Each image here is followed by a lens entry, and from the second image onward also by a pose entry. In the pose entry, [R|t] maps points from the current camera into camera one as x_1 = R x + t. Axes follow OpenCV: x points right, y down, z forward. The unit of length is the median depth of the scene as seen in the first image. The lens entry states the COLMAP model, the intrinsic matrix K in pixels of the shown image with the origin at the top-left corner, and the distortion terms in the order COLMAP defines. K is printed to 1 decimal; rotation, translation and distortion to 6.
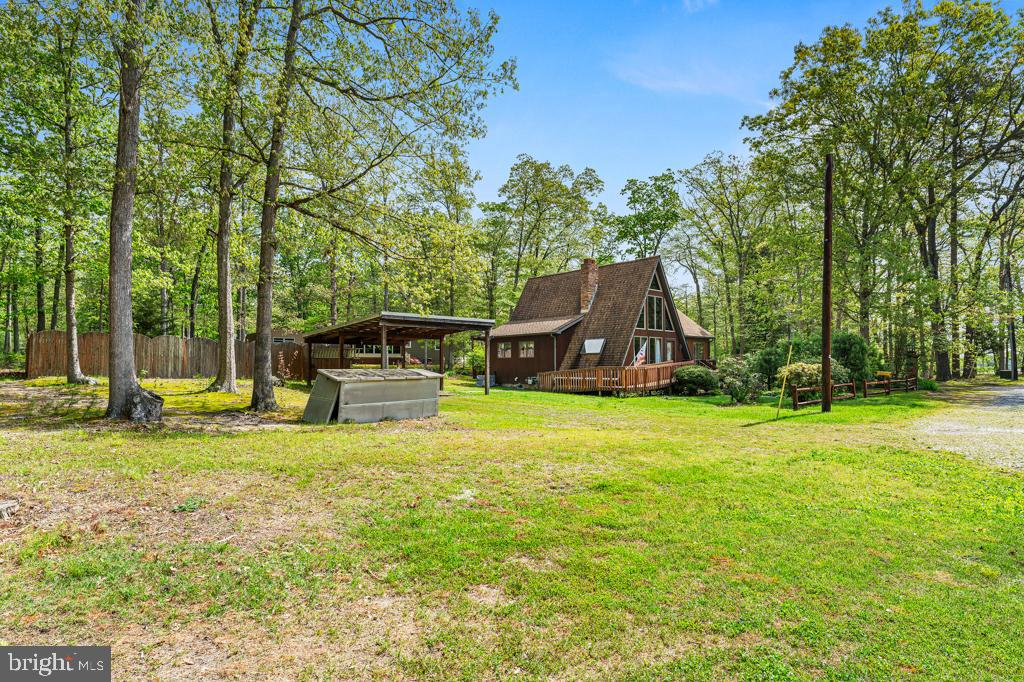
lens RADIAL K [[555.3, 0, 516.3], [0, 555.3, 344.4], [0, 0, 1]] dist [-0.003337, 0.000005]
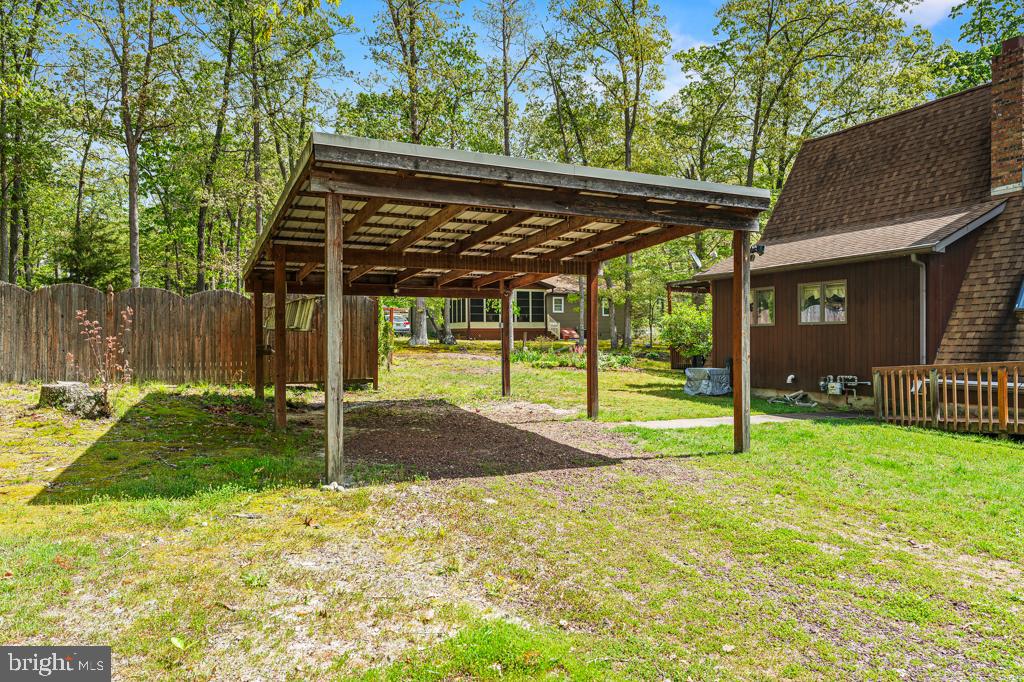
lens RADIAL K [[674.7, 0, 508.9], [0, 674.7, 340.7], [0, 0, 1]] dist [0.007431, -0.000899]
pose [[0.956026, -0.003516, -0.293261, -0.045035], [0.015656, 0.999114, 0.039062, 0.012102], [0.292864, -0.041935, 0.955234, 0.432299]]
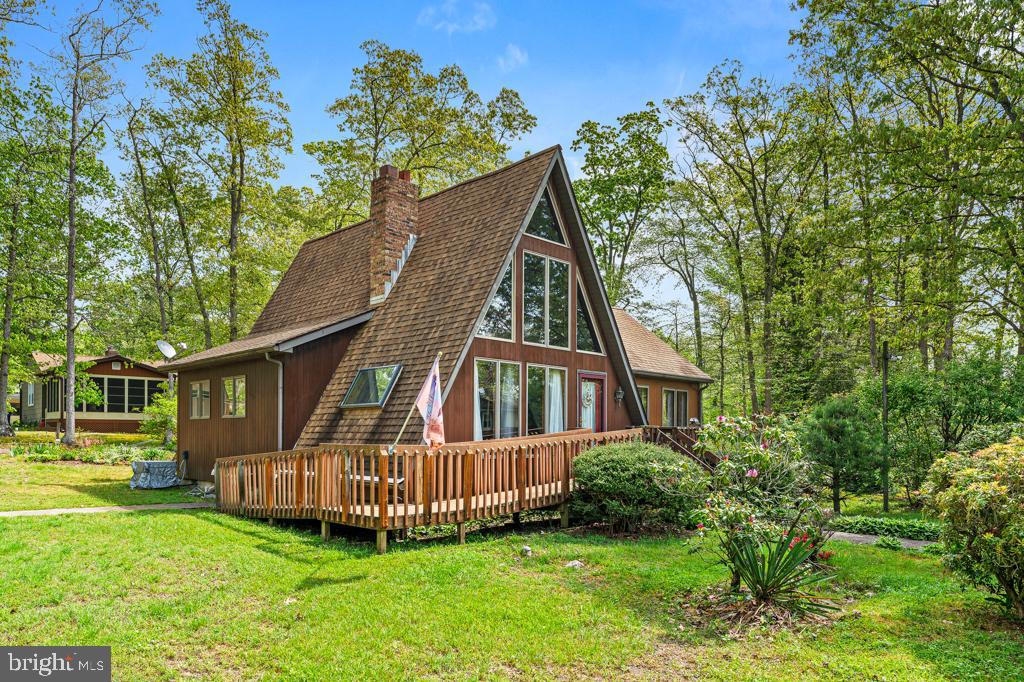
lens RADIAL K [[701.2, 0, 511.9], [0, 701.2, 426.8], [0, 0, 1]] dist [0.002894, -0.000454]
pose [[0.999192, 0.008486, 0.039281, 0.173275], [-0.009480, 0.999638, 0.025187, 0.014120], [-0.039053, -0.025539, 0.998911, 0.434897]]
